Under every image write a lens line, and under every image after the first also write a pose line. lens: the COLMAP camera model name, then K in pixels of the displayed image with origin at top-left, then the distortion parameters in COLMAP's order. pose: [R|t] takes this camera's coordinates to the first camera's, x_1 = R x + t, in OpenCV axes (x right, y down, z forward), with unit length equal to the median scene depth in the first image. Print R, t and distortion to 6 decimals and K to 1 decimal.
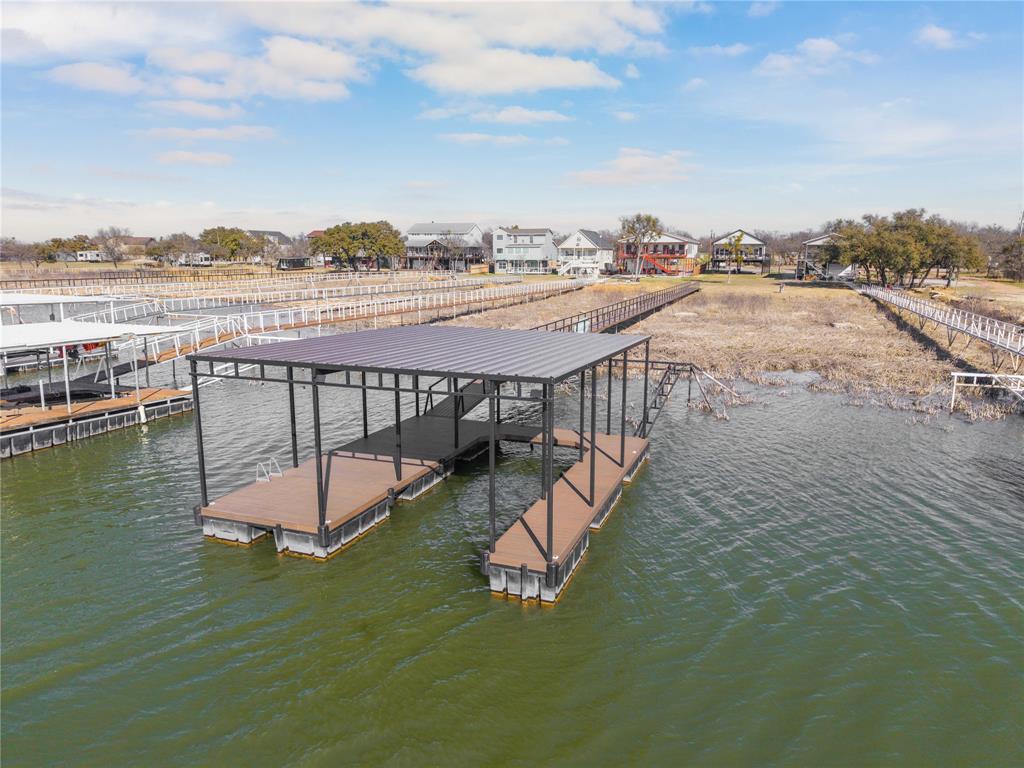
lens RADIAL K [[684.2, 0, 516.2], [0, 684.2, 387.9], [0, 0, 1]] dist [0.062670, -0.078038]
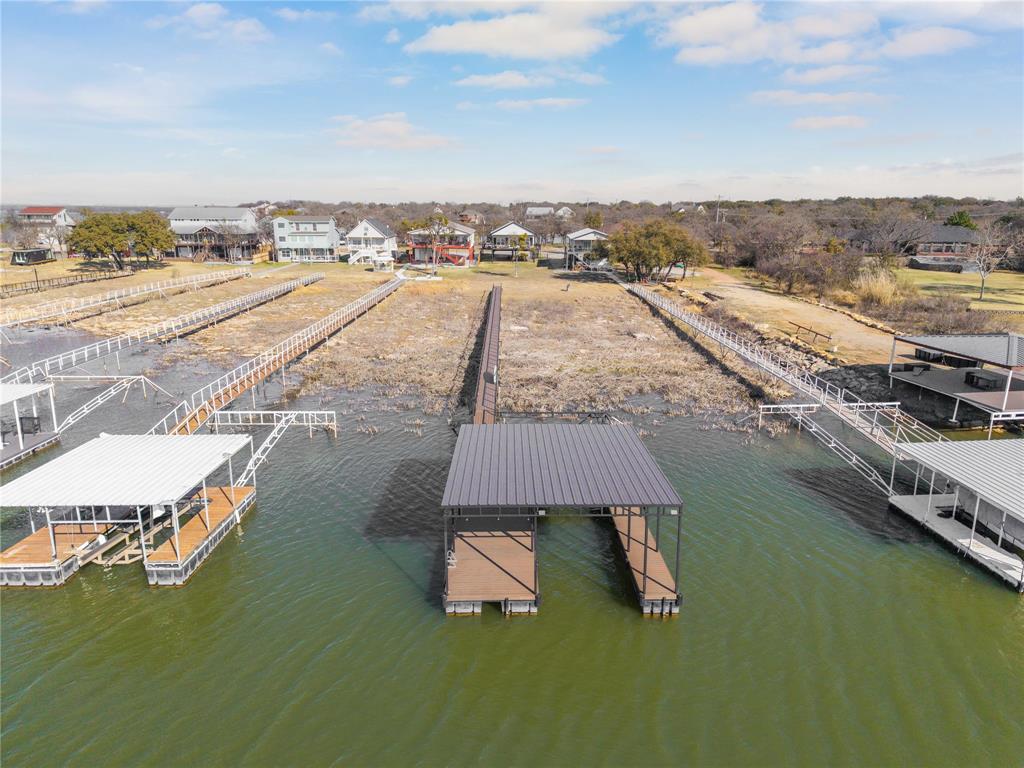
lens RADIAL K [[684.2, 0, 516.2], [0, 684.2, 387.9], [0, 0, 1]] dist [0.062670, -0.078038]
pose [[0.928097, -0.097188, 0.359431, -0.093245], [0.072139, 0.993977, 0.082493, -0.047238], [-0.365283, -0.050633, 0.929518, -0.055475]]
